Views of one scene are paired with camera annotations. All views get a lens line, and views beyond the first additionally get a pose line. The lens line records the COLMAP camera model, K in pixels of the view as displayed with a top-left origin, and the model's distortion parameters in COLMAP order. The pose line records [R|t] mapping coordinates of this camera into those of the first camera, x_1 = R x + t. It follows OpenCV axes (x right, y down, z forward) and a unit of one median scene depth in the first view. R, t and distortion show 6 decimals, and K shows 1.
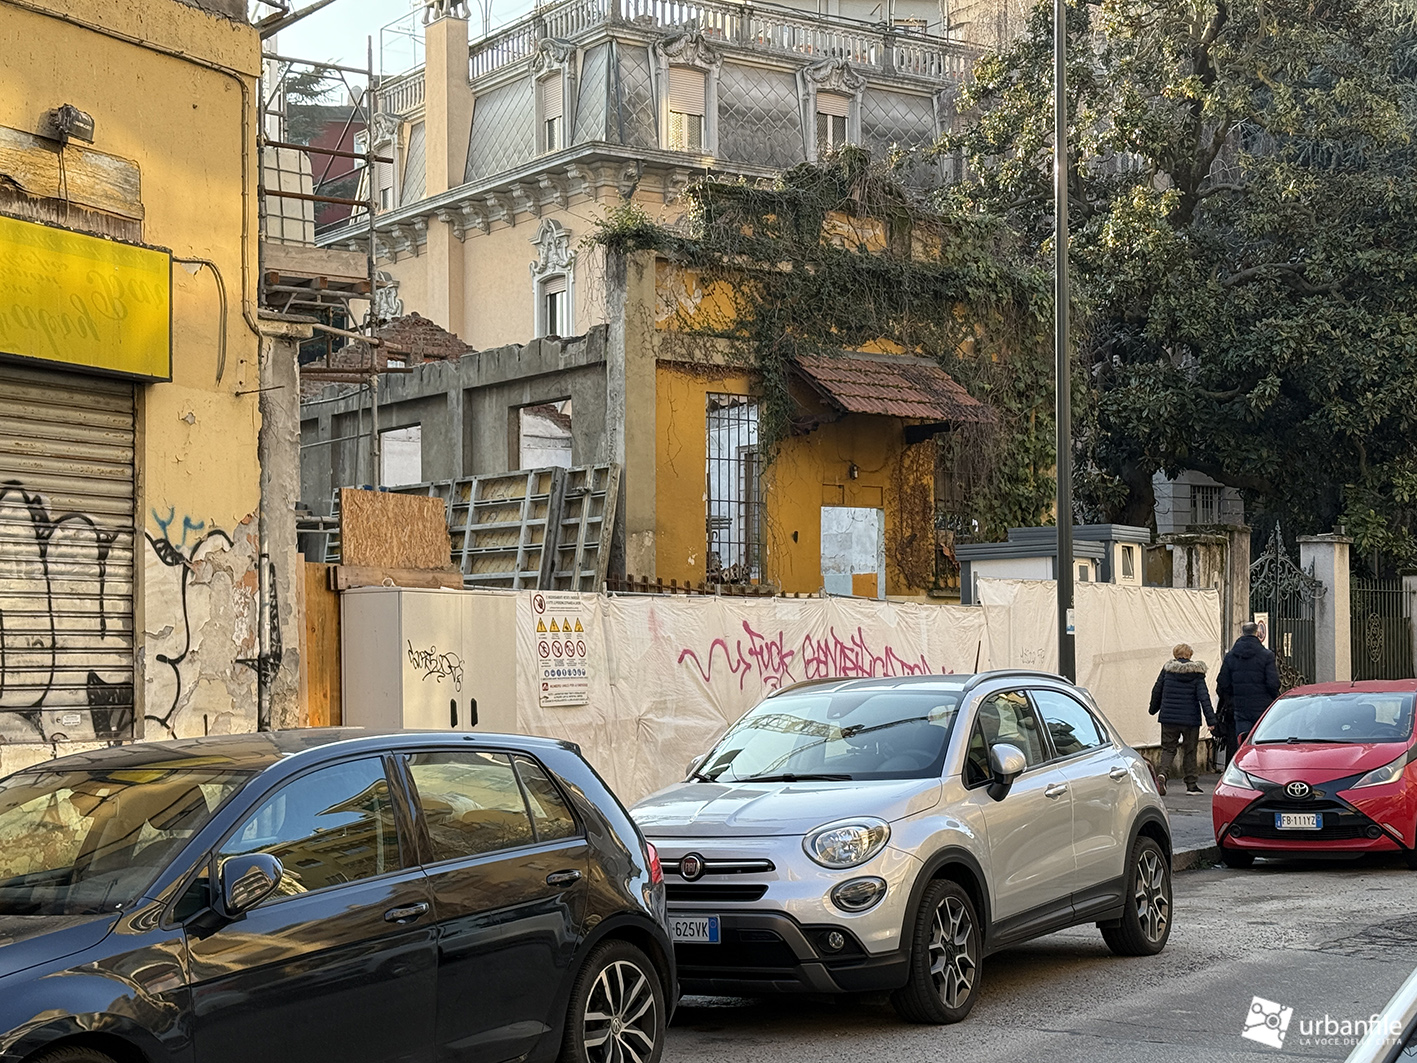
lens RADIAL K [[2386.3, 0, 708.5], [0, 2386.3, 531.5], [0, 0, 1]] dist [0.173352, 0.067639]
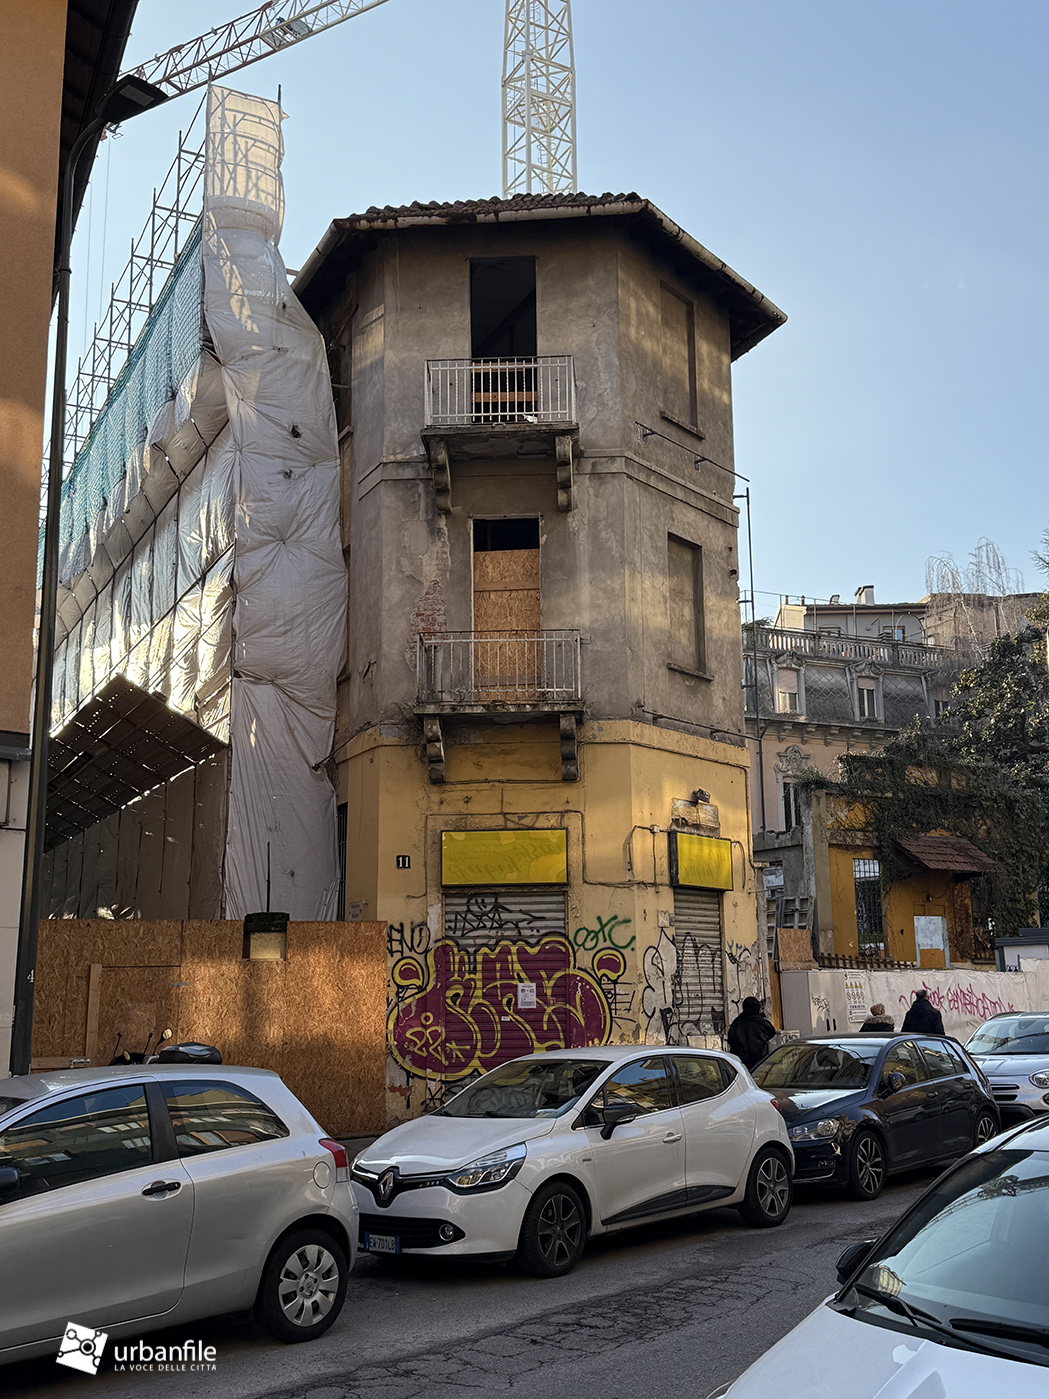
lens RADIAL K [[1448.8, 0, 524.5], [0, 1448.8, 699.5], [0, 0, 1]] dist [0.150255, -0.009687]
pose [[0.989391, -0.033185, -0.141433, -0.094025], [0.013049, 0.989925, -0.140990, -0.020848], [0.144687, 0.137648, 0.979856, -0.256401]]
